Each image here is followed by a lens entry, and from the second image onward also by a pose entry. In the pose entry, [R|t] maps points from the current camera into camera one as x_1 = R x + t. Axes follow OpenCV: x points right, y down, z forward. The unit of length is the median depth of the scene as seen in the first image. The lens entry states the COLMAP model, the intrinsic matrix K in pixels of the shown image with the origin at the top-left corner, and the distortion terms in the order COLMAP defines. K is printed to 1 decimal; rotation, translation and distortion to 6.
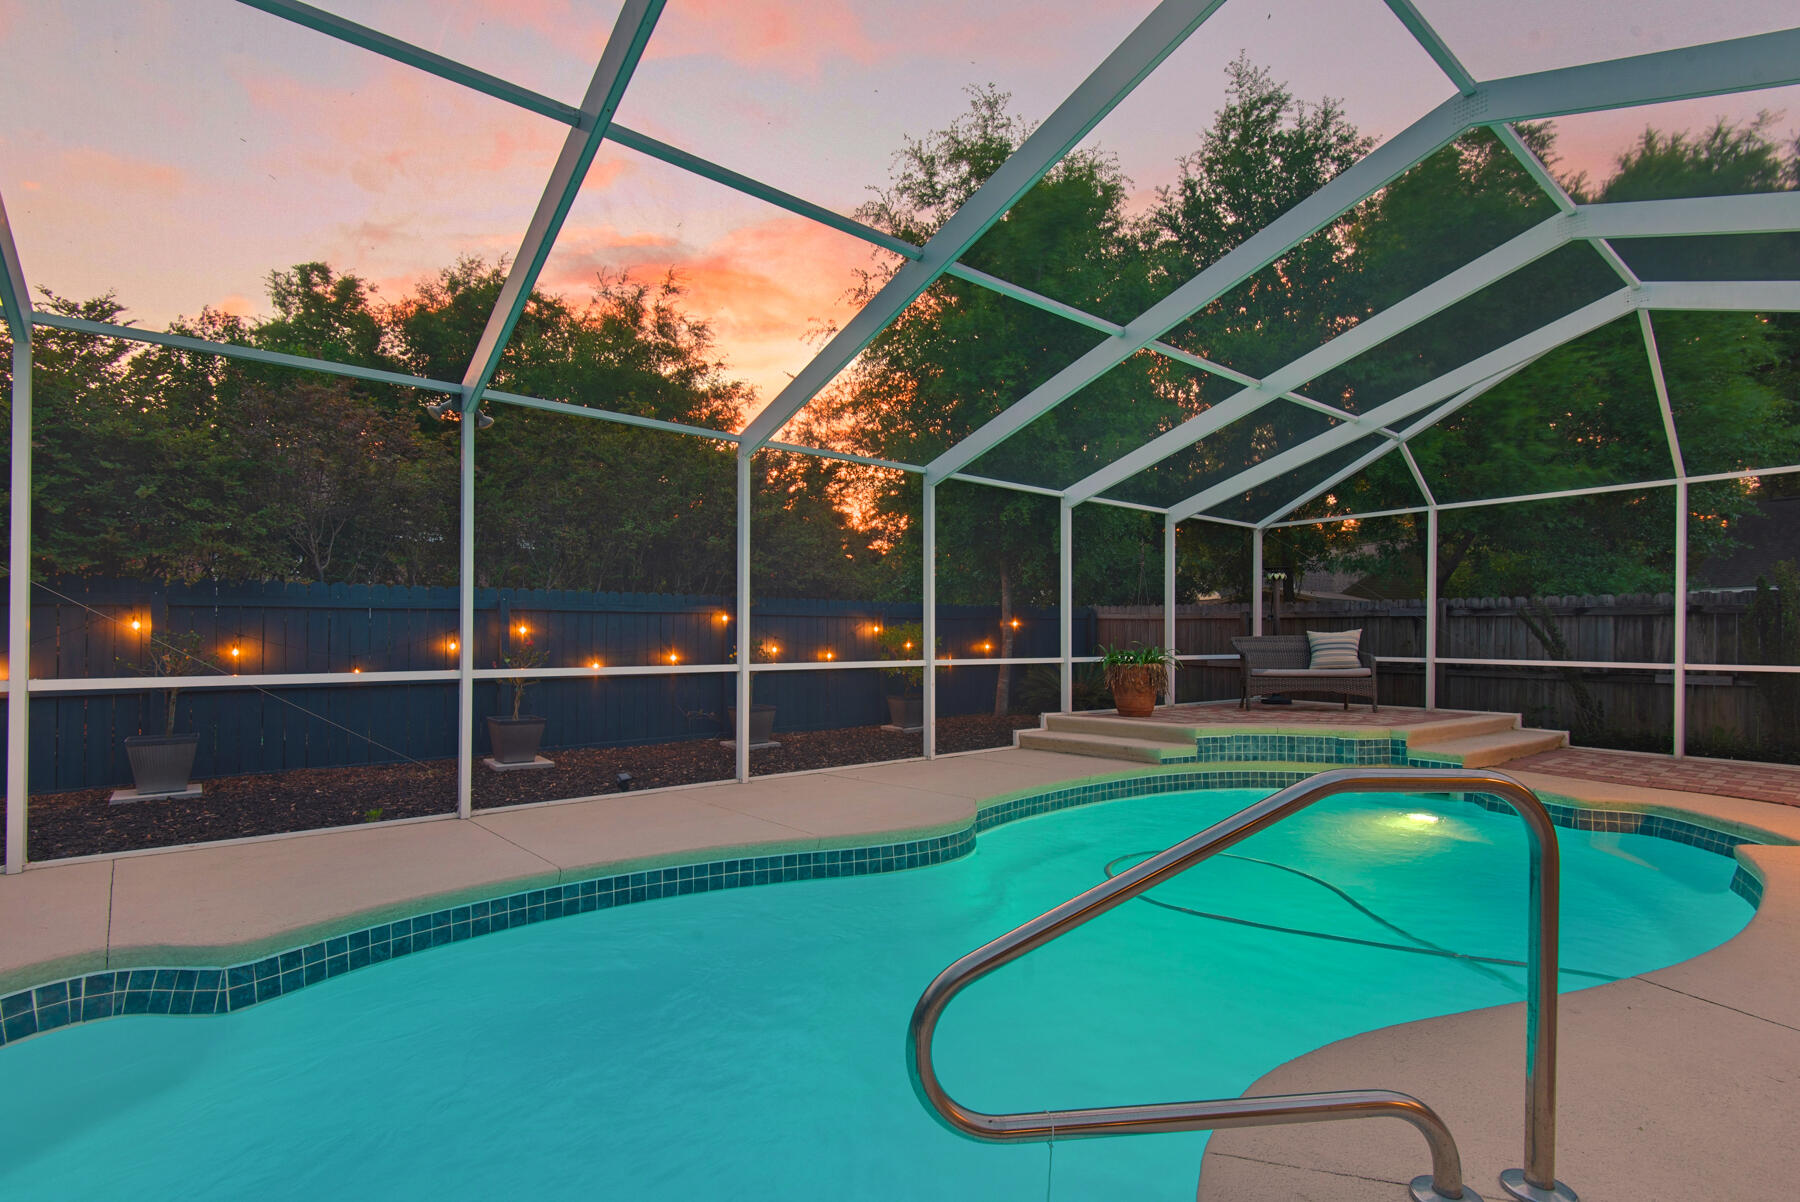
lens RADIAL K [[814.3, 0, 904.4], [0, 814.3, 626.5], [0, 0, 1]] dist [0.029396, -0.016918]
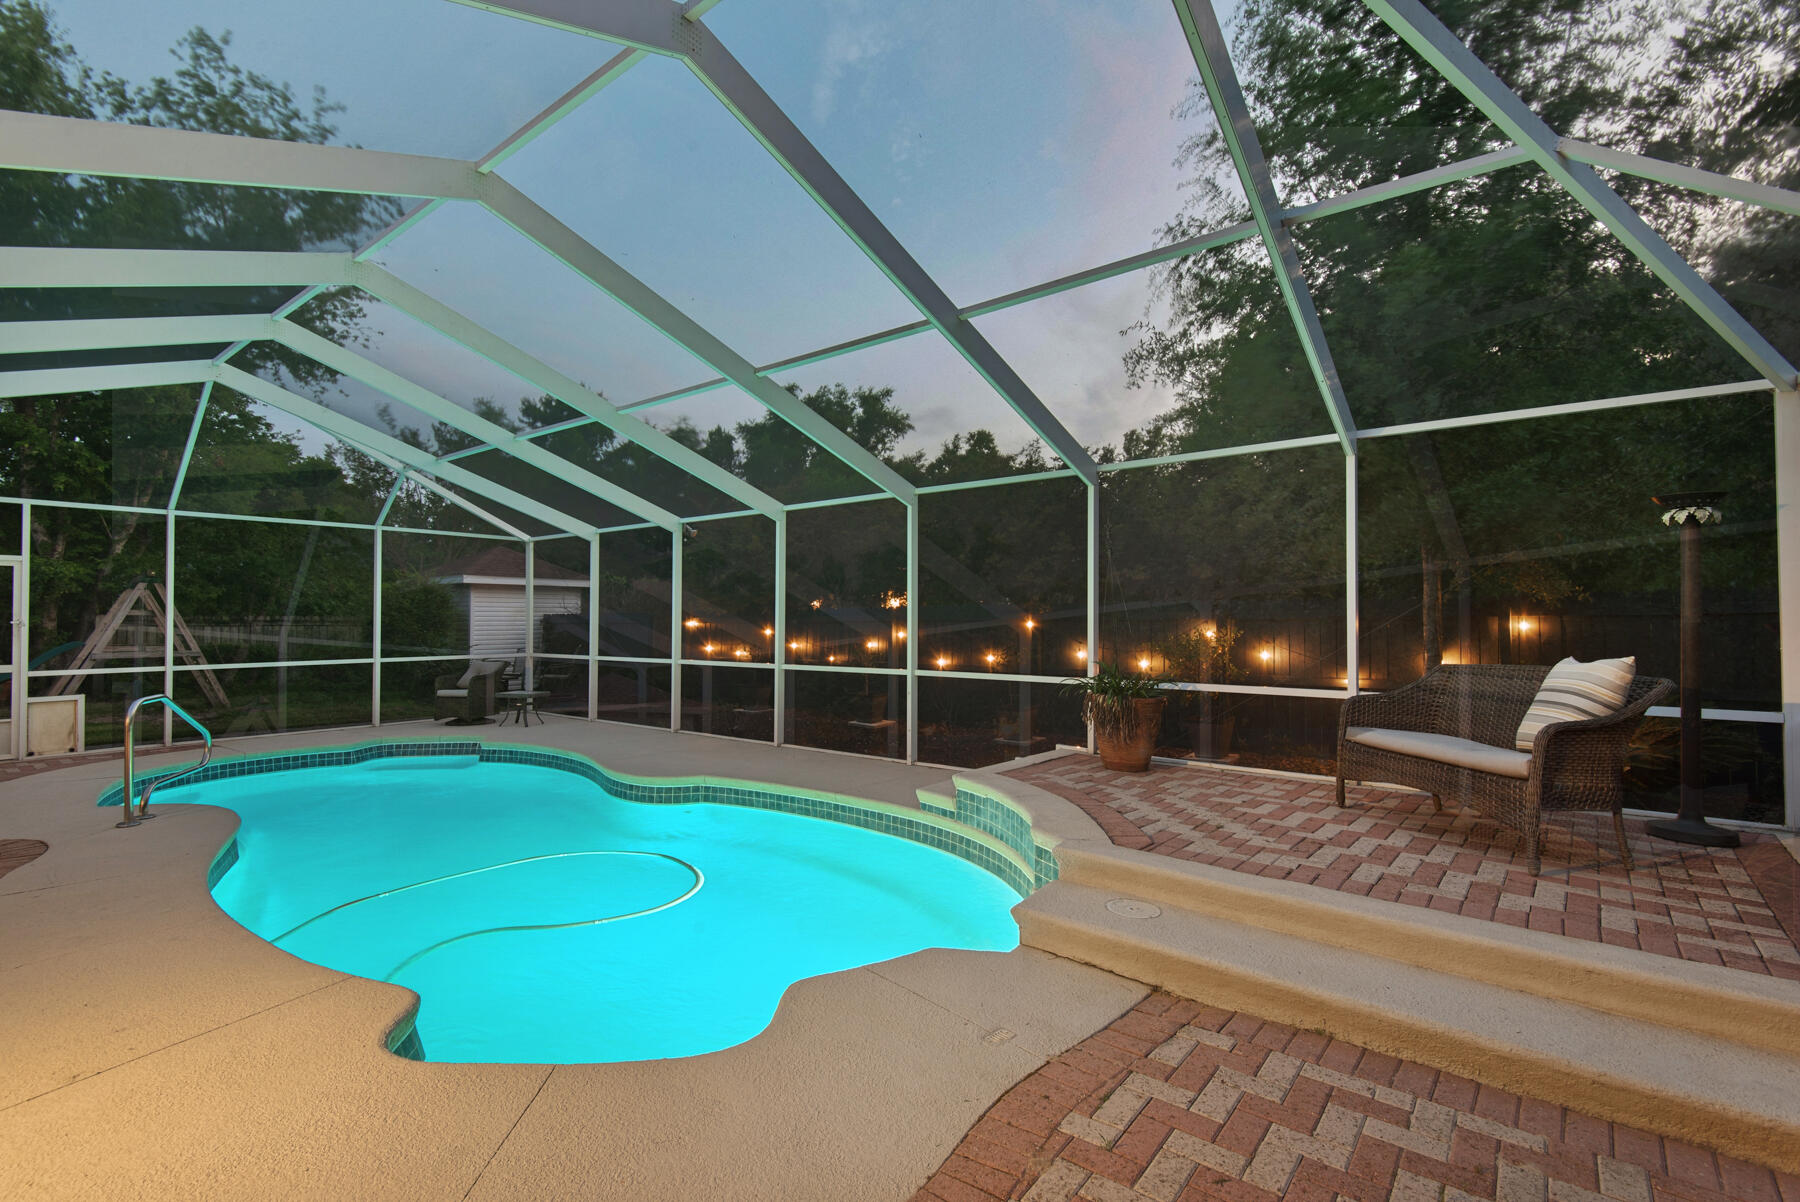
lens RADIAL K [[814.3, 0, 894.3], [0, 814.3, 601.8], [0, 0, 1]] dist [0.029396, -0.016918]
pose [[0.217464, -0.026169, -0.975718, 0.946219], [0.016909, 0.999592, -0.023040, -0.021454], [0.975922, -0.011488, 0.217817, 0.661152]]
